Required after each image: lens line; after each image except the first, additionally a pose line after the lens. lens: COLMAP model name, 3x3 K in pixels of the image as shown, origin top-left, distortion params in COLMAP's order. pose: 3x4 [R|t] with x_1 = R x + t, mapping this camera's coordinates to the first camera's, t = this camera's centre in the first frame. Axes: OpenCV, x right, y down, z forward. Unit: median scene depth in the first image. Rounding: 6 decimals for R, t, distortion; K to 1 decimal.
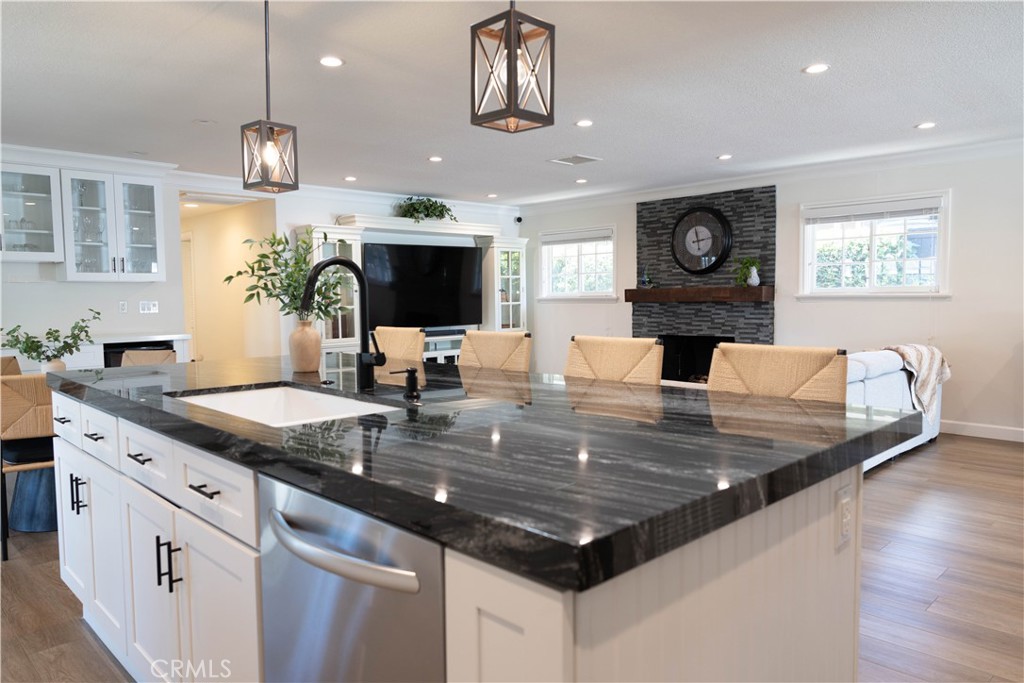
lens RADIAL K [[699.4, 0, 511.3], [0, 699.4, 342.8], [0, 0, 1]] dist [-0.008794, 0.001525]
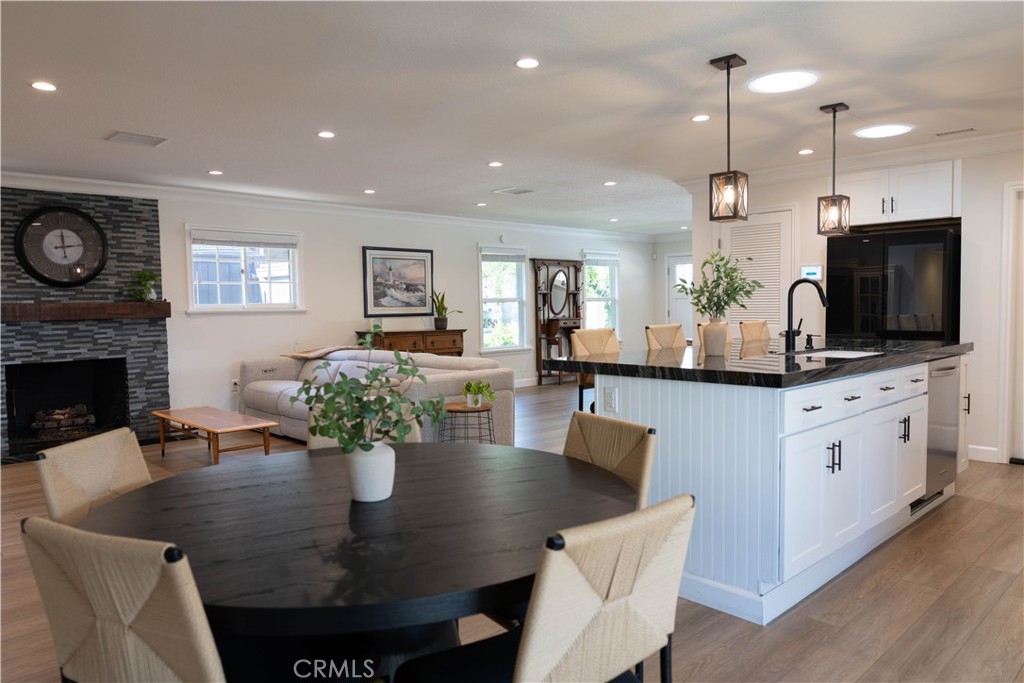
lens RADIAL K [[699.4, 0, 512.2], [0, 699.4, 342.1], [0, 0, 1]] dist [-0.008794, 0.001525]
pose [[-0.002742, -0.043415, 0.999053, -0.599112], [0.081556, 0.995719, 0.043494, -0.027051], [-0.996665, 0.081598, 0.000810, 0.503426]]
